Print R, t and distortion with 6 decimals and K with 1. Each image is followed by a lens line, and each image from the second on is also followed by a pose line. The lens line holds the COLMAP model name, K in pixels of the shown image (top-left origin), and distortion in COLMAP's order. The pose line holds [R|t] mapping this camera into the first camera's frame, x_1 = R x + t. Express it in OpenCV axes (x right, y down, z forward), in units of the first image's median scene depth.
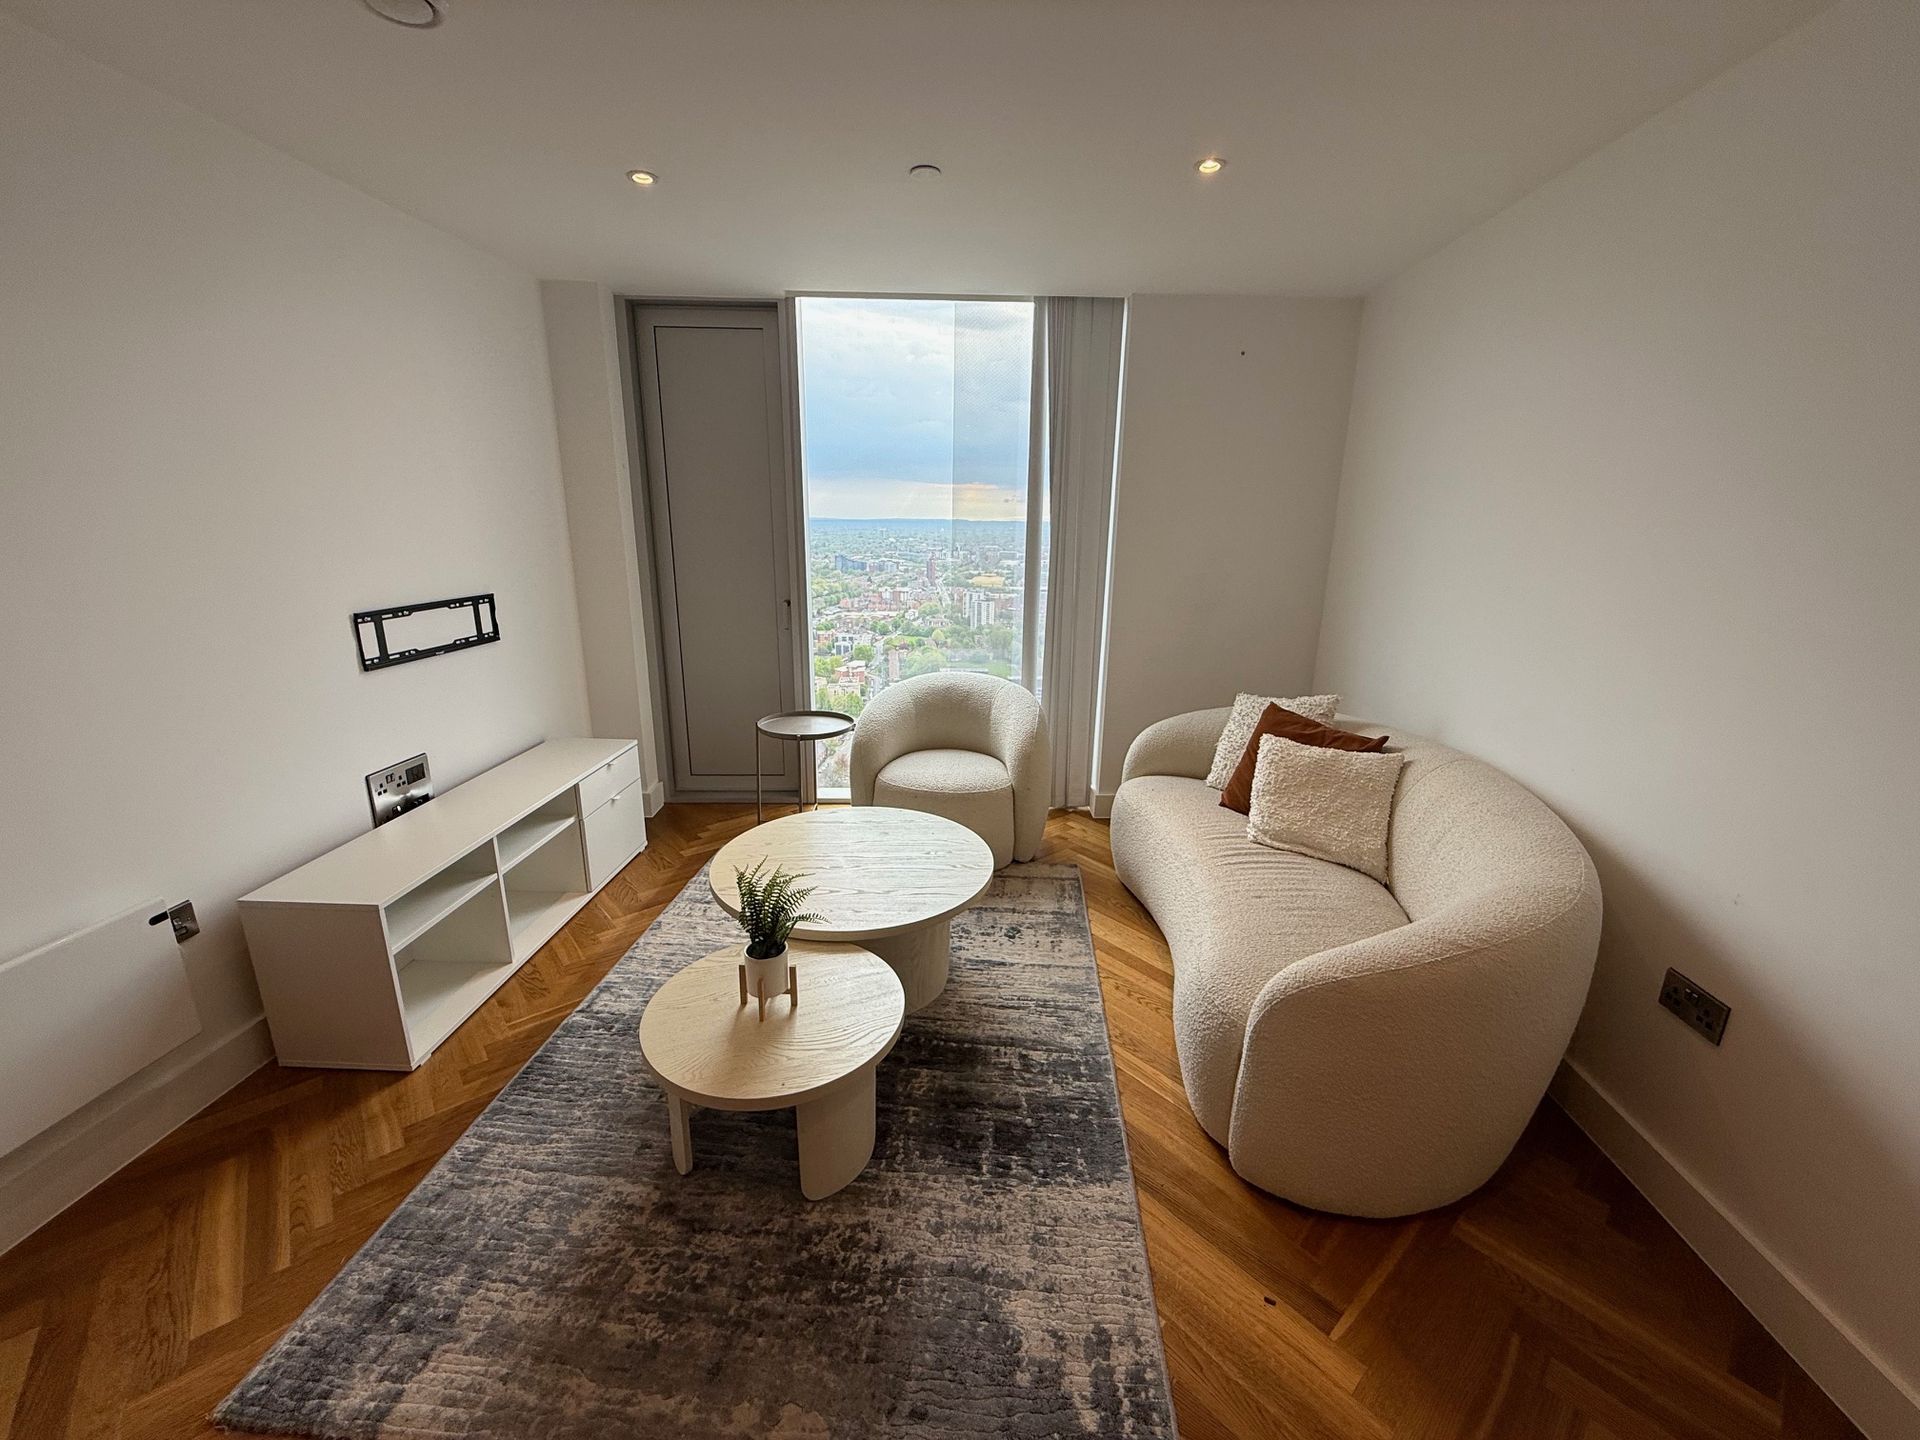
lens RADIAL K [[764.0, 0, 947.3], [0, 764.0, 720.0], [0, 0, 1]] dist [0.000354, 0.000009]
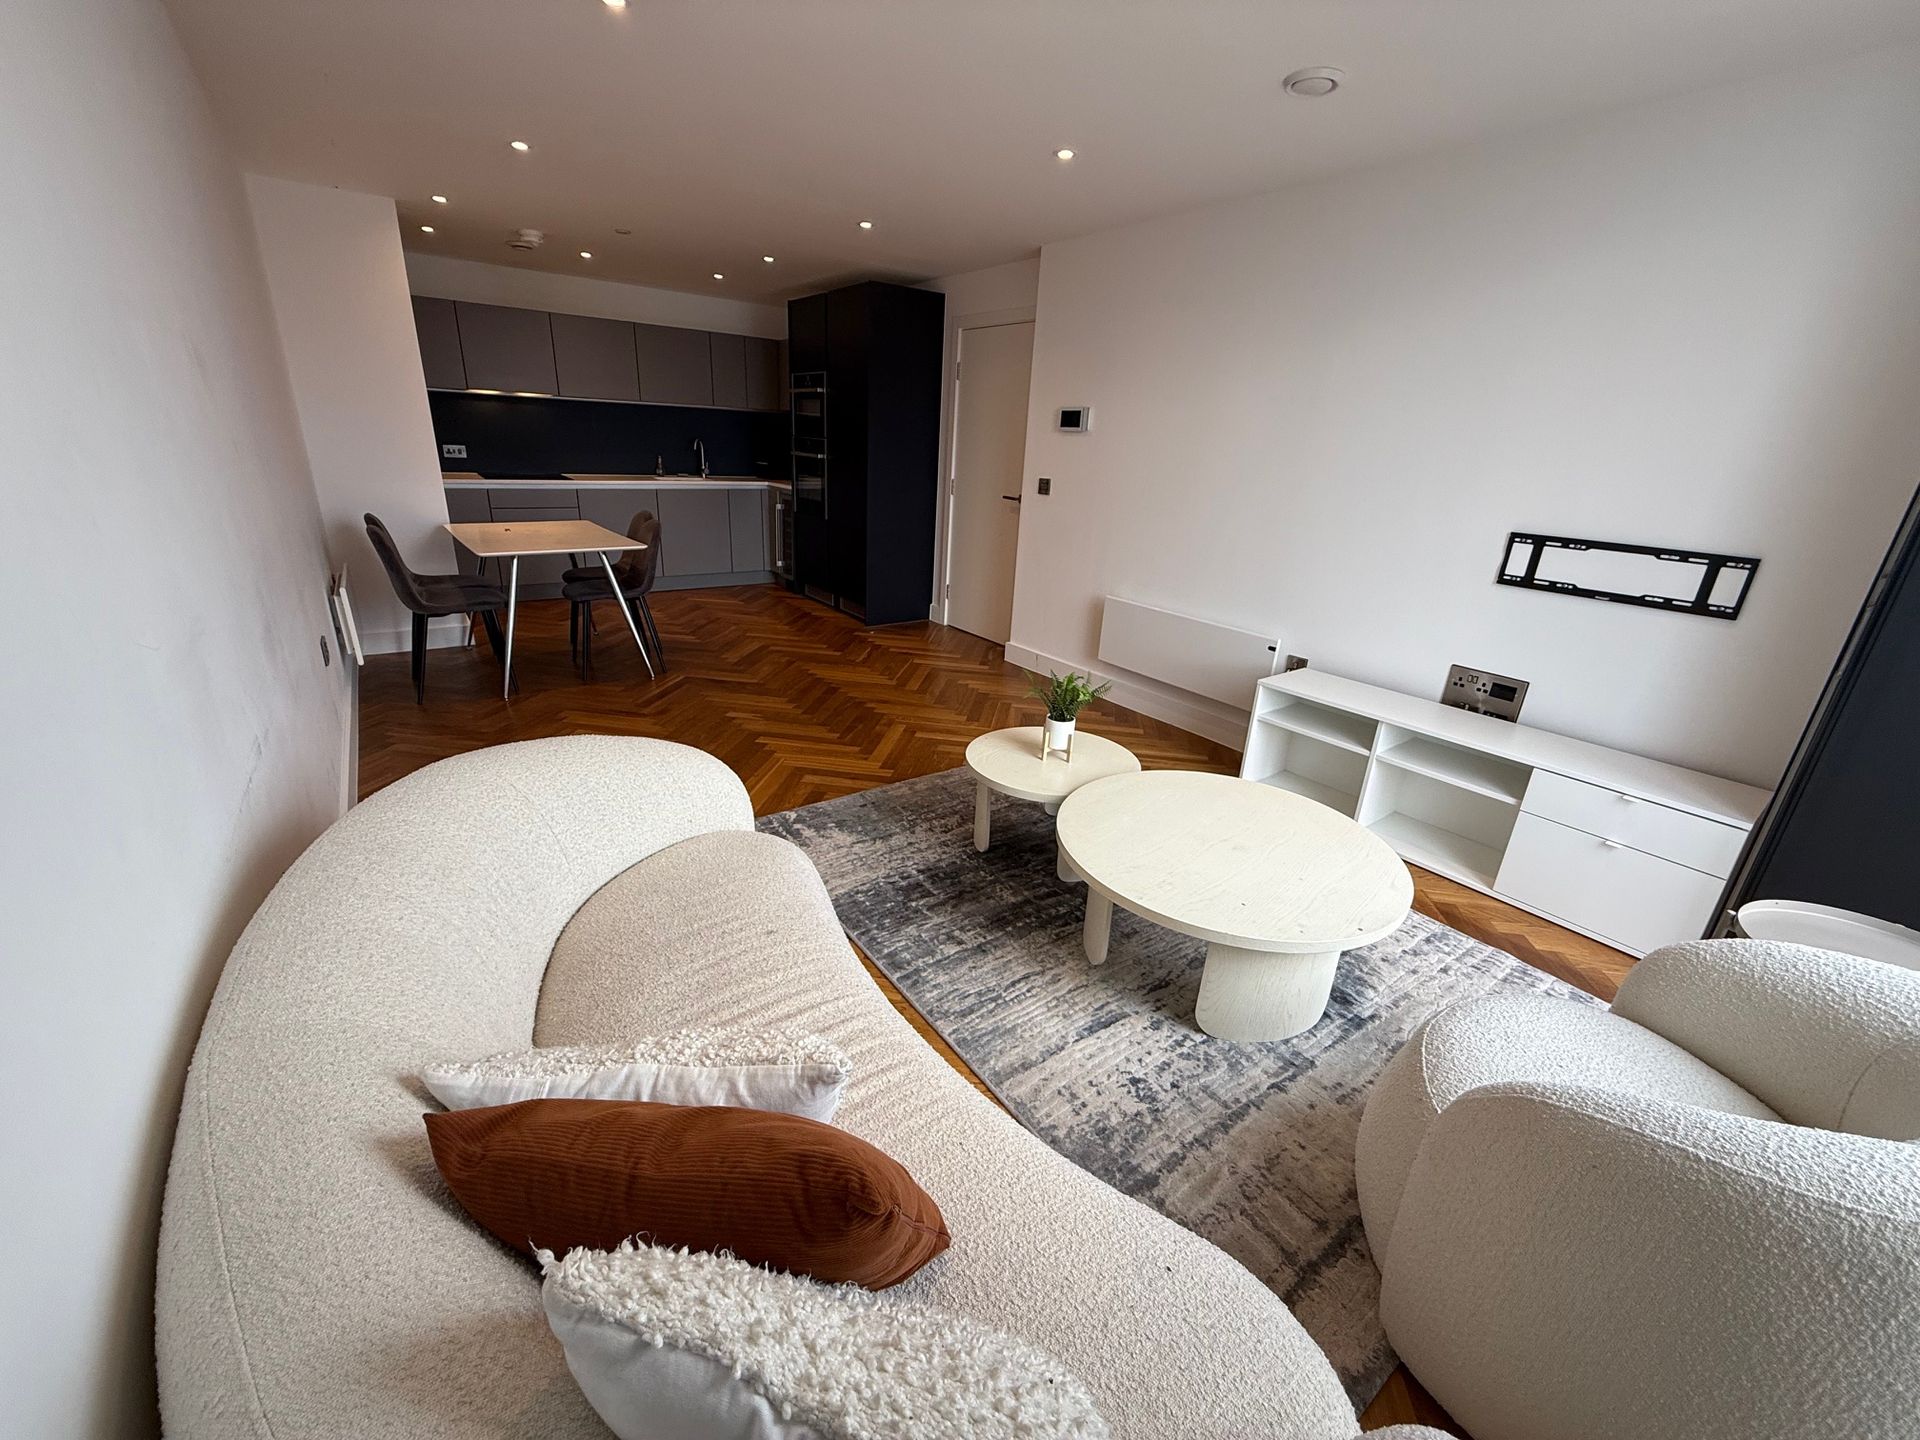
lens RADIAL K [[760.9, 0, 940.3], [0, 760.9, 707.1], [0, 0, 1]] dist [-0.002839, -0.000335]
pose [[-0.766823, 0.169741, -0.619008, 0.581423], [-0.218359, 0.837888, 0.500263, -0.275655], [0.603574, 0.518779, -0.605447, 1.193002]]
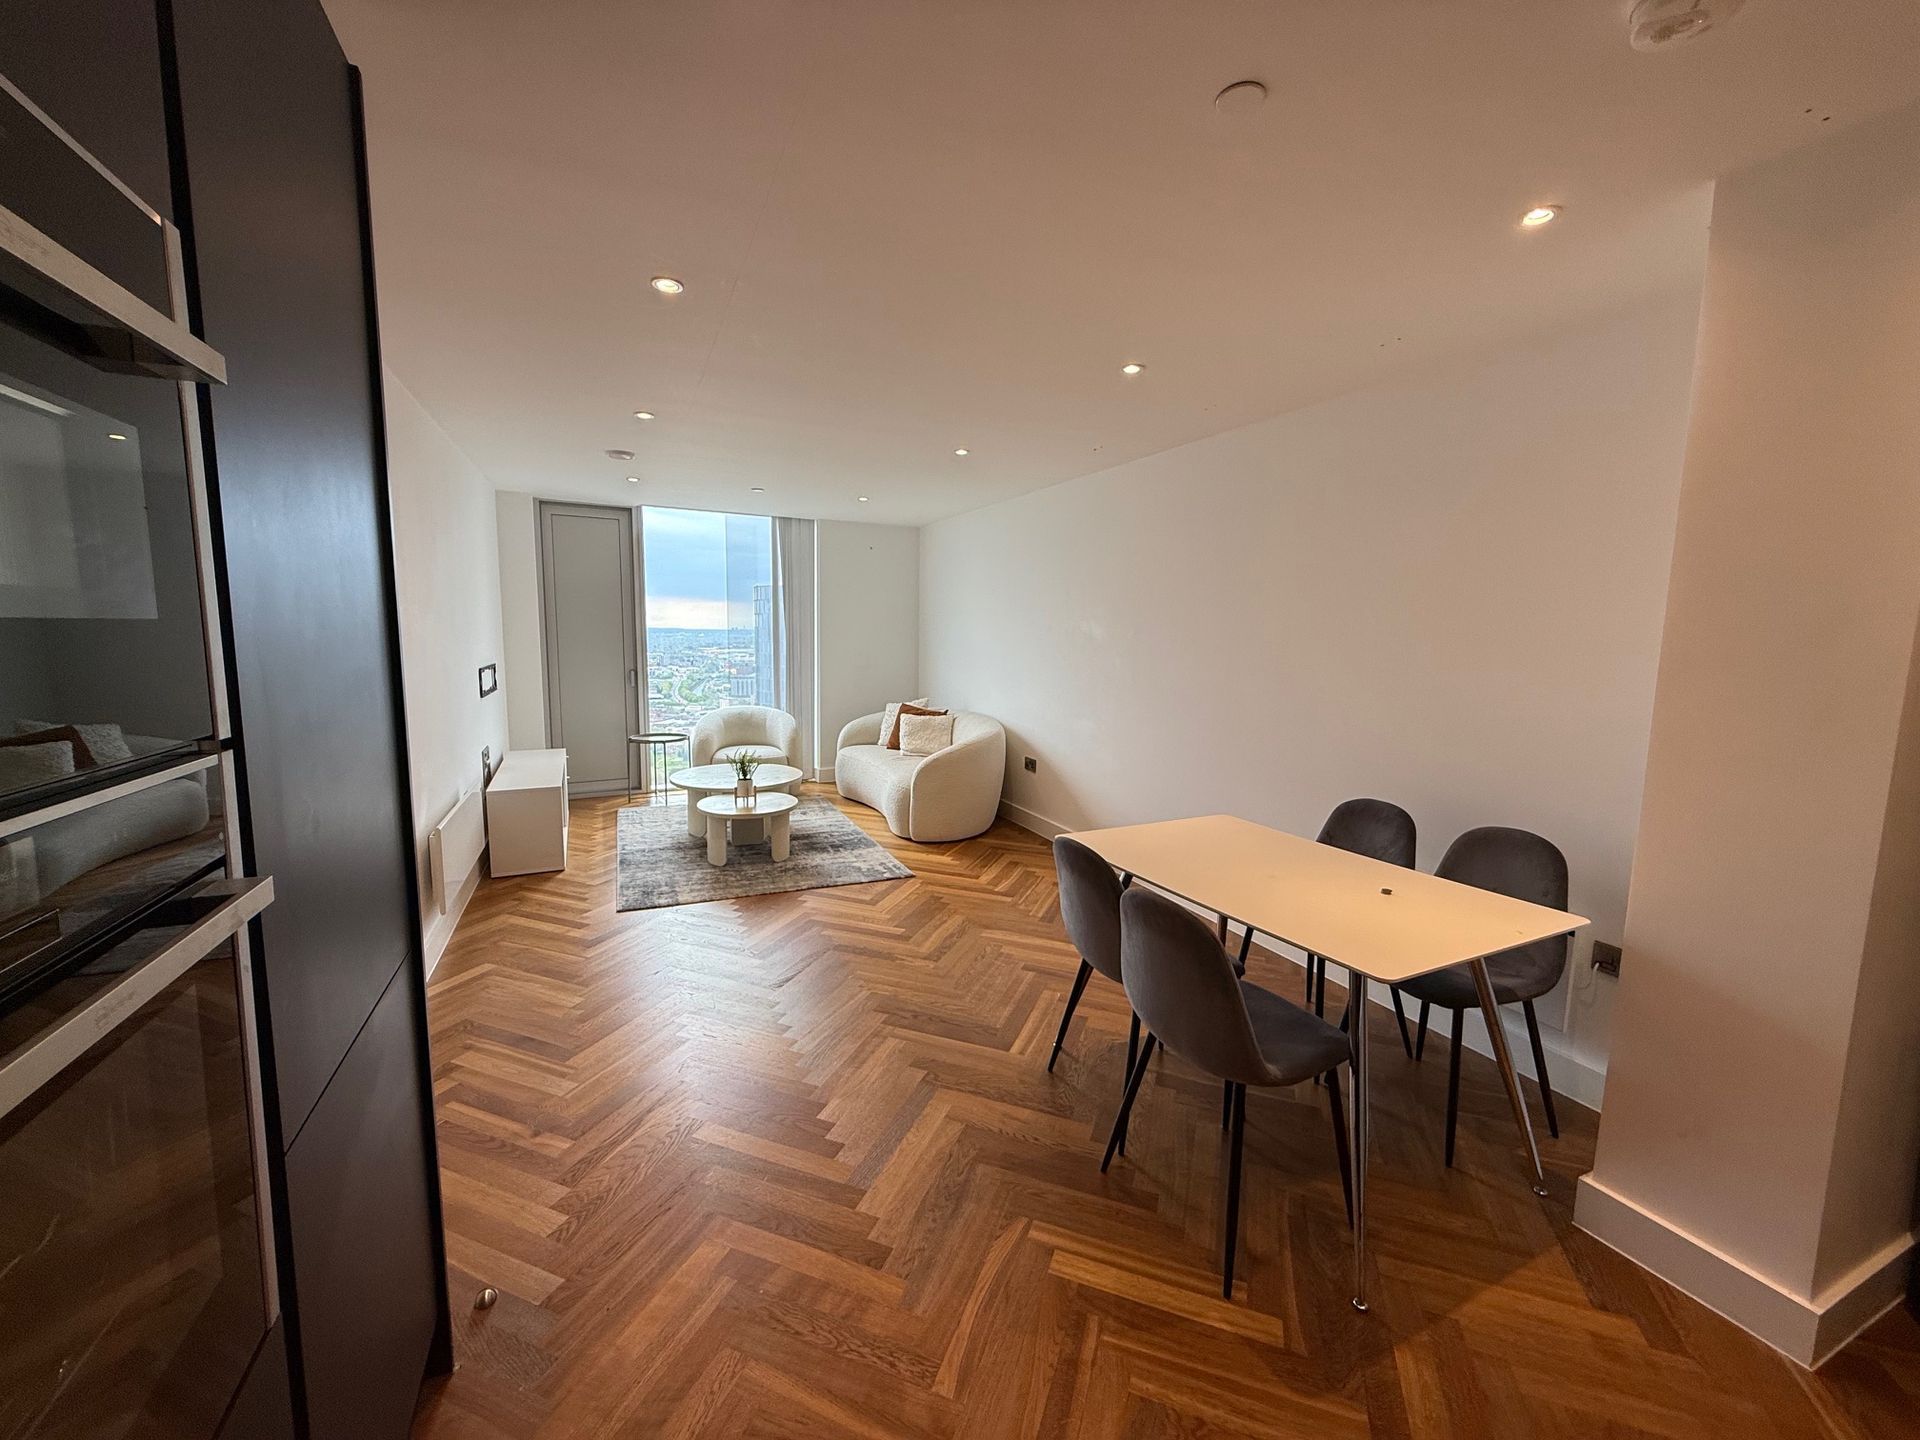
lens RADIAL K [[772.2, 0, 942.1], [0, 772.2, 720.2], [0, 0, 1]] dist [0.000456, 0.000009]
pose [[0.884969, -0.054806, 0.462414, -0.594026], [0.116467, 0.987538, -0.105850, 0.317155], [-0.450850, 0.147530, 0.880323, -1.180239]]
